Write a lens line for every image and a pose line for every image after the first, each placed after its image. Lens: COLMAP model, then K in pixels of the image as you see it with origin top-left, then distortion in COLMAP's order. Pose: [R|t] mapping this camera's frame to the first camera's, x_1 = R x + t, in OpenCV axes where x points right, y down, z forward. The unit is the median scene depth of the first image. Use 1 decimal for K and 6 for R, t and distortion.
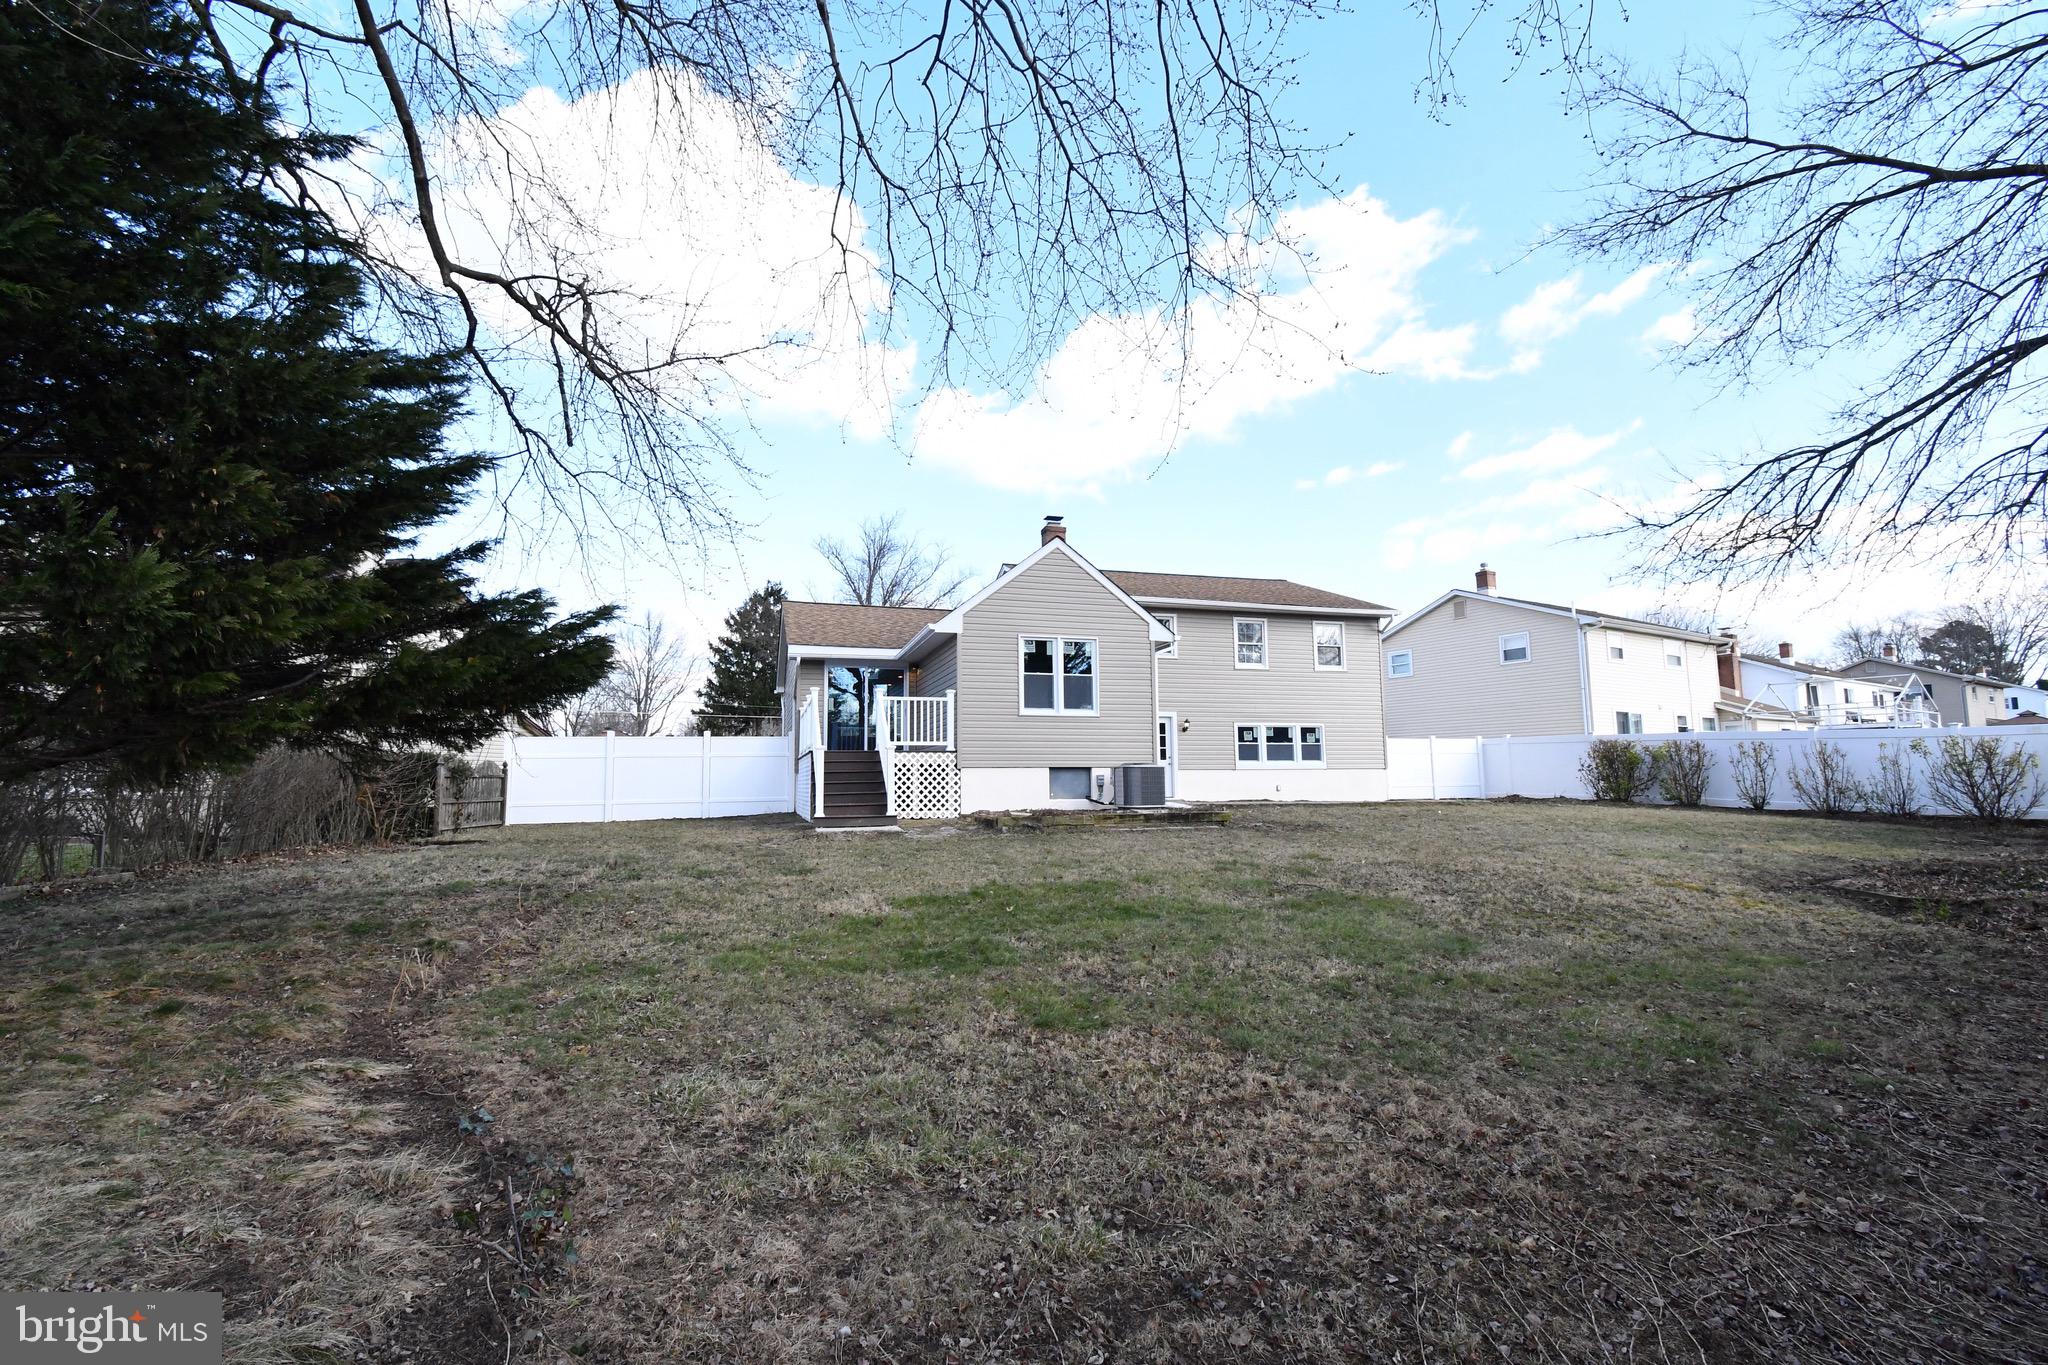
lens RADIAL K [[912.2, 0, 1024.0], [0, 912.2, 682.5], [0, 0, 1]] dist [0.013727, -0.023391]
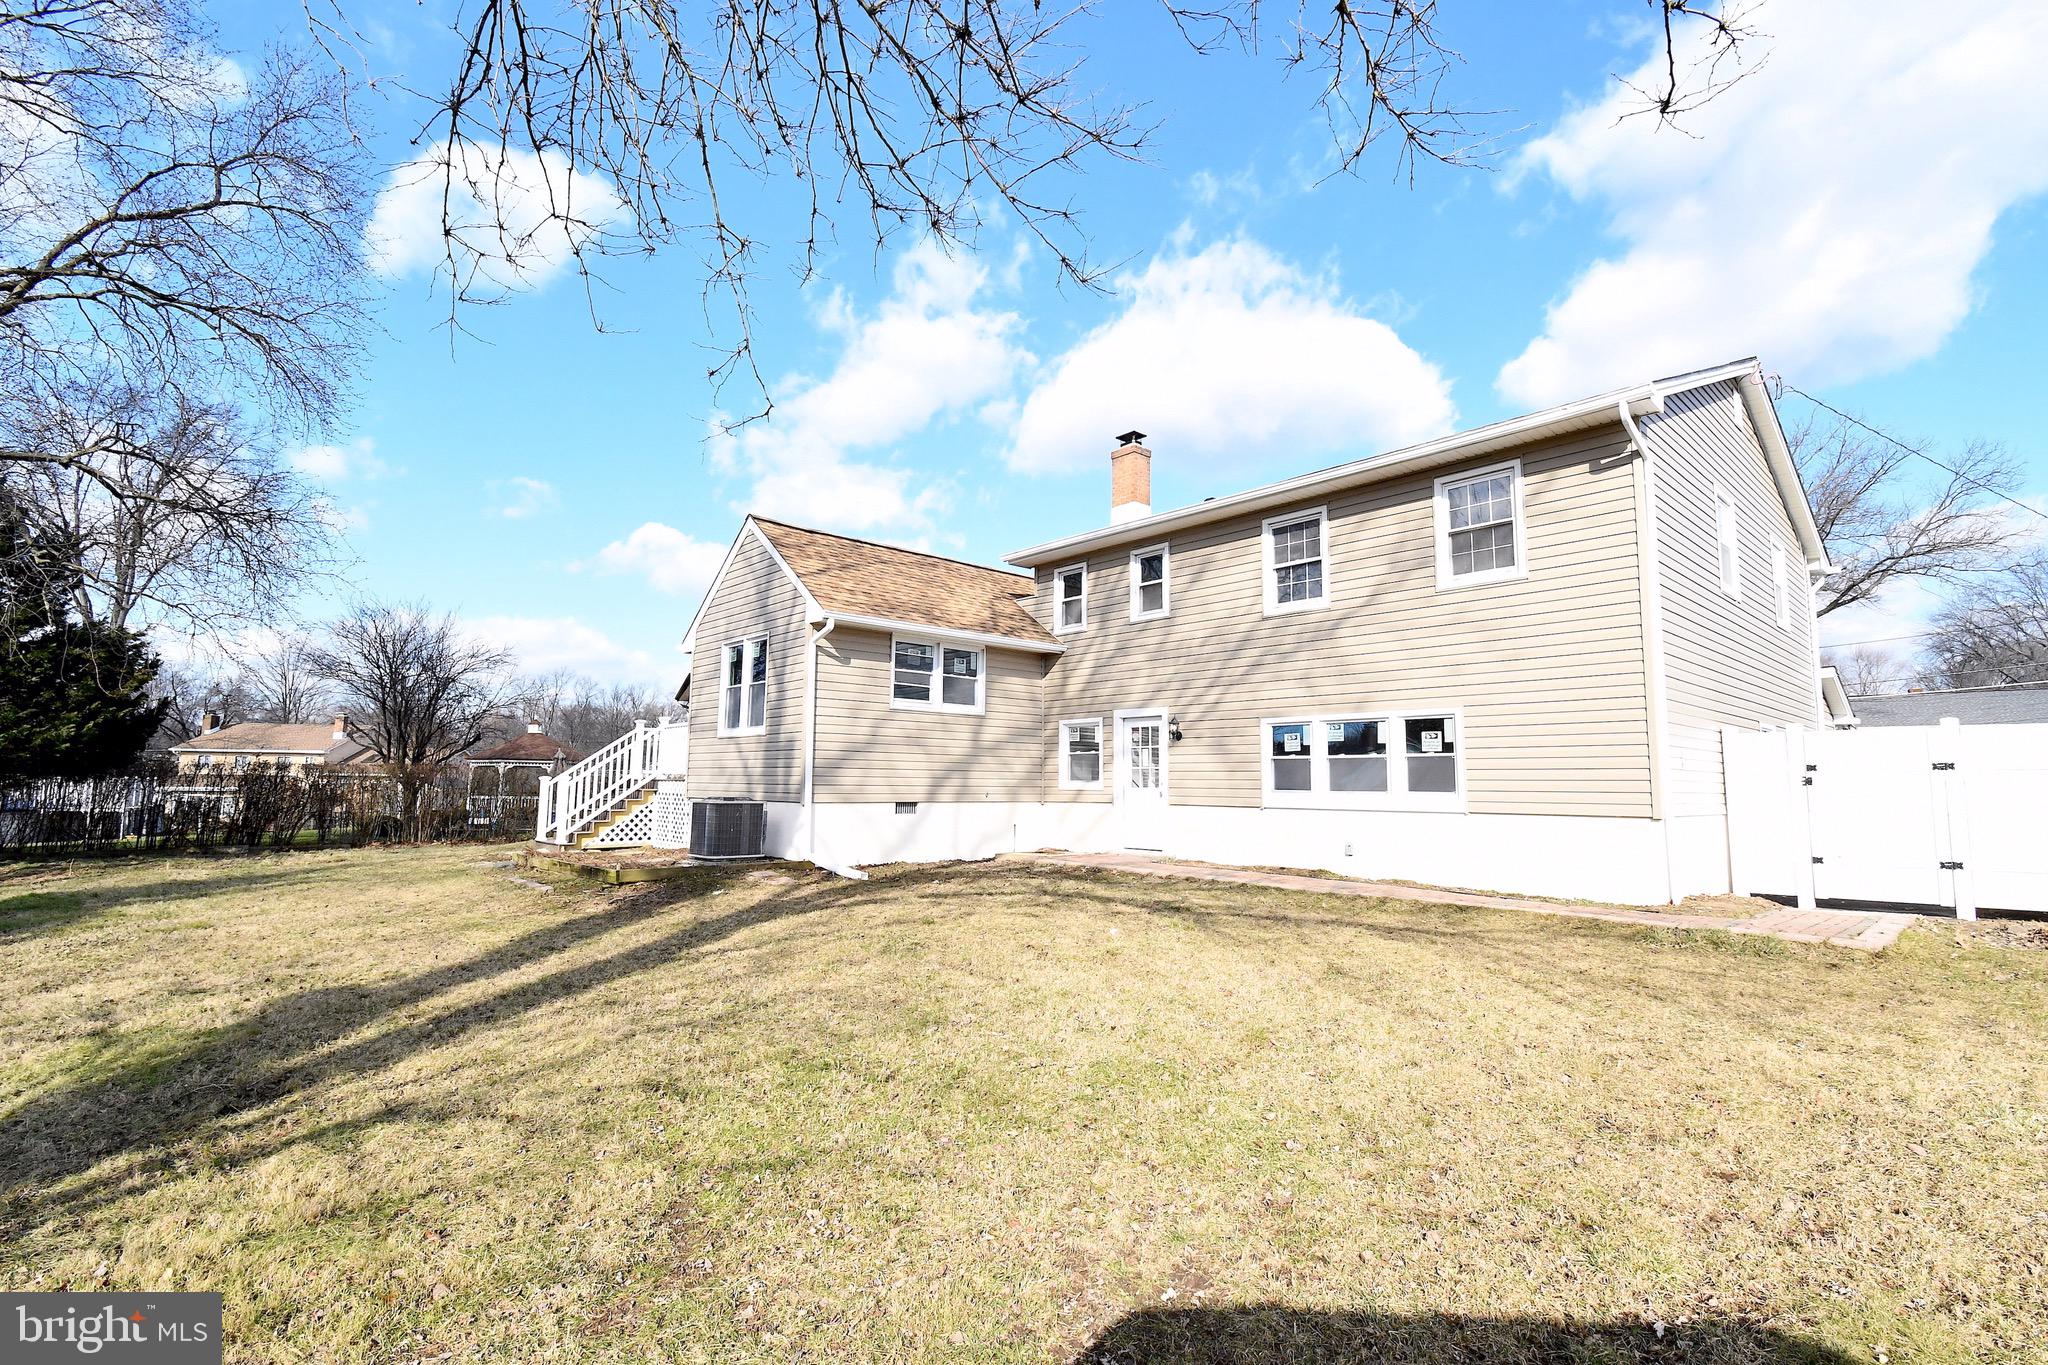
lens RADIAL K [[912.2, 0, 1024.0], [0, 912.2, 682.5], [0, 0, 1]] dist [0.013727, -0.023391]
pose [[0.435333, -0.088684, -0.895891, 0.866083], [0.082621, 0.994872, -0.058335, 0.056652], [0.896470, -0.048625, 0.440427, 0.858230]]
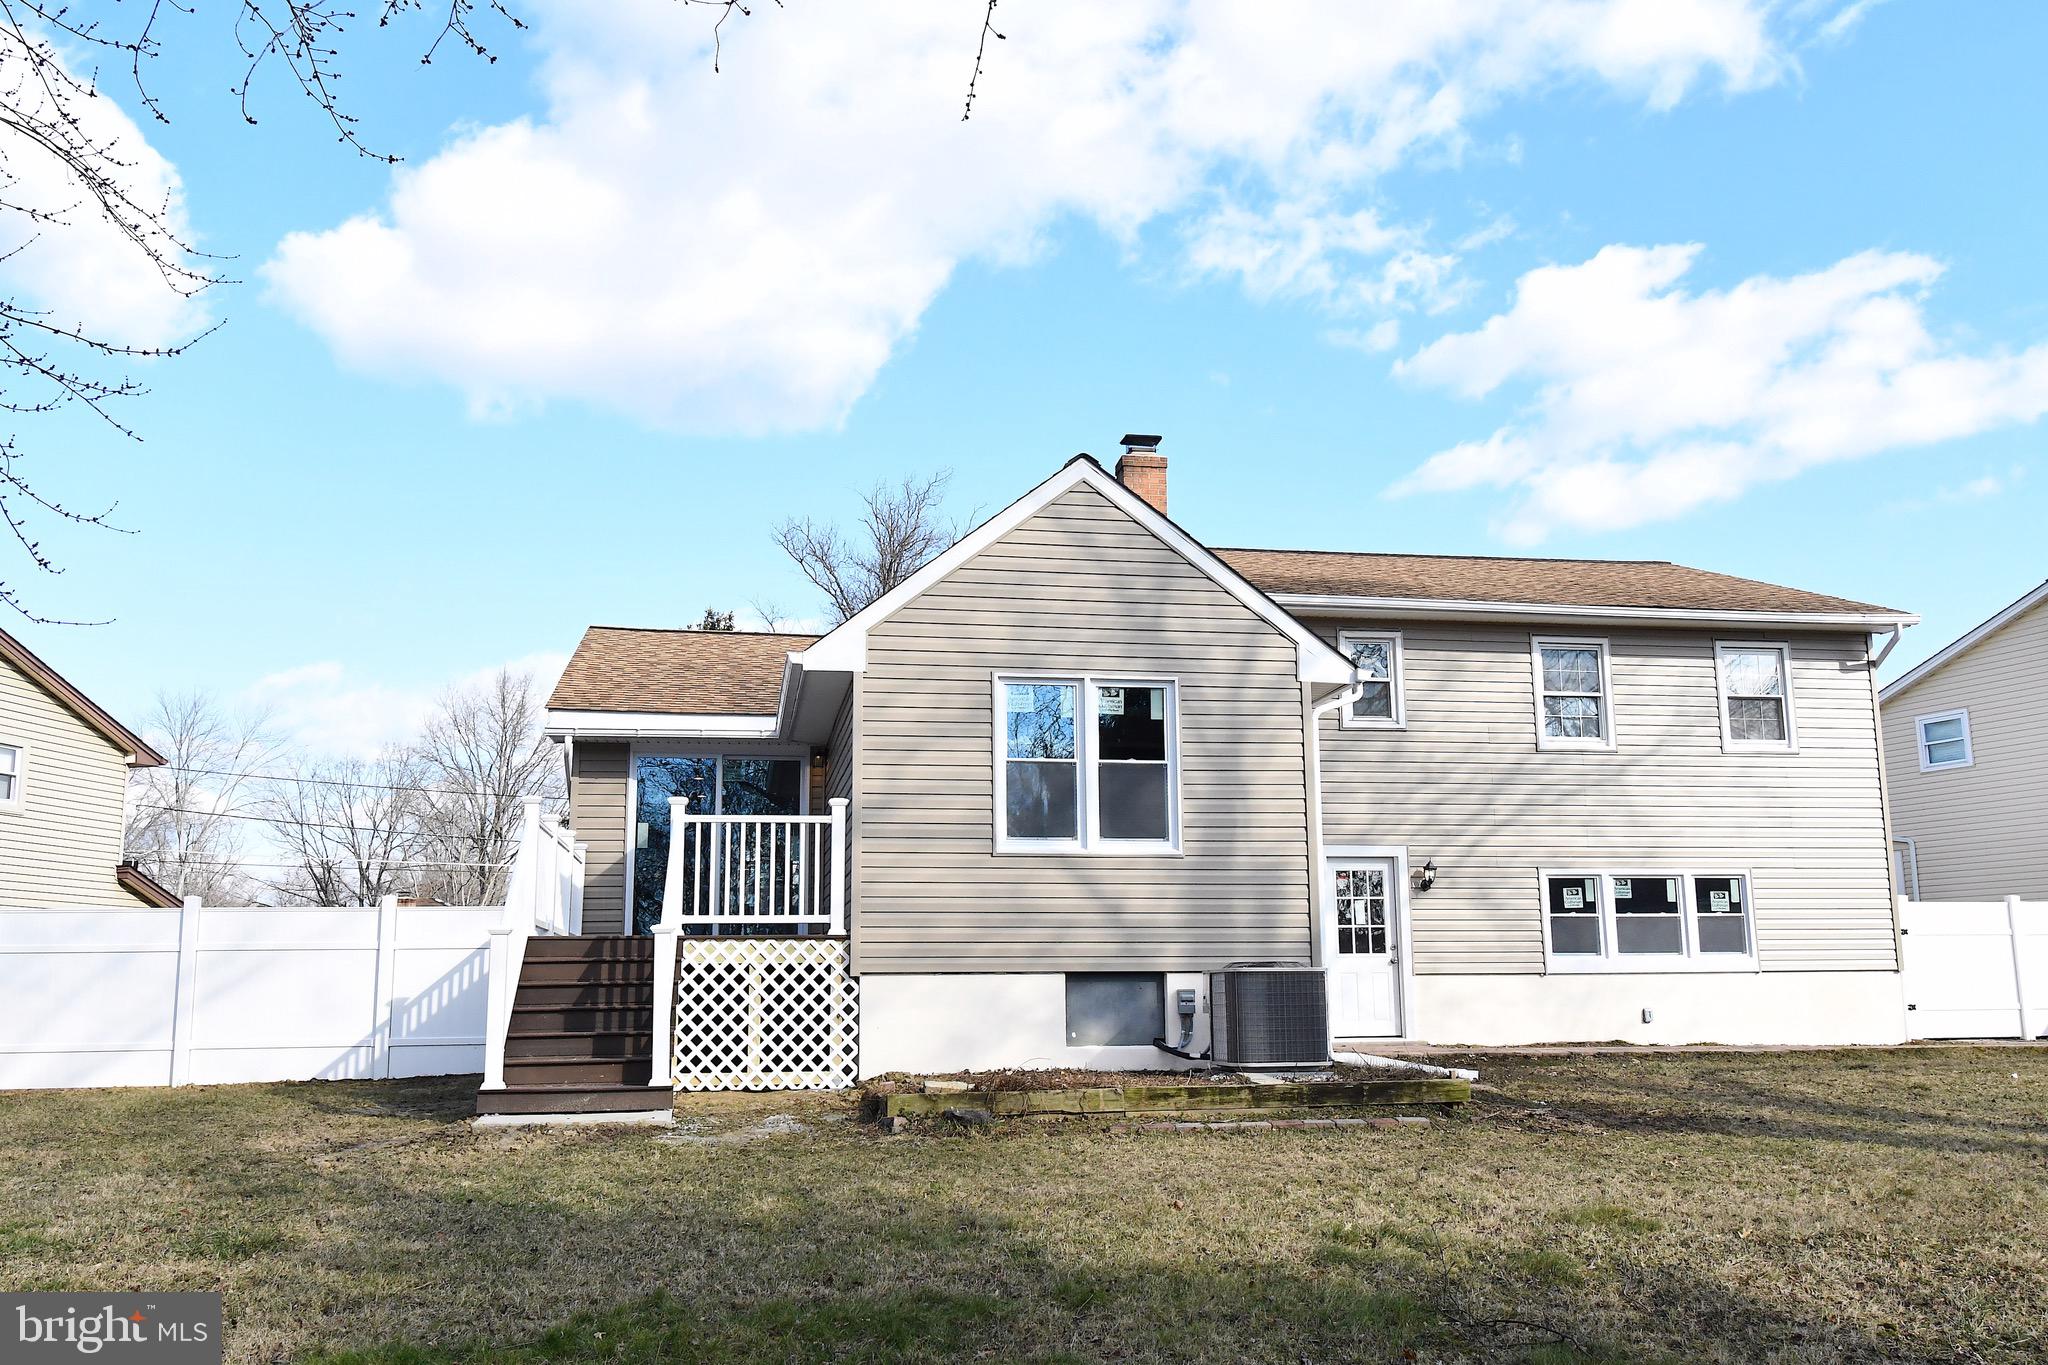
lens RADIAL K [[1722.8, 0, 1024.0], [0, 1722.8, 682.5], [0, 0, 1]] dist [-0.003279, -0.010545]
pose [[0.993173, -0.020643, -0.114814, 0.101747], [0.012676, 0.997488, -0.069689, 0.010691], [0.115964, 0.067758, 0.990940, 0.159063]]
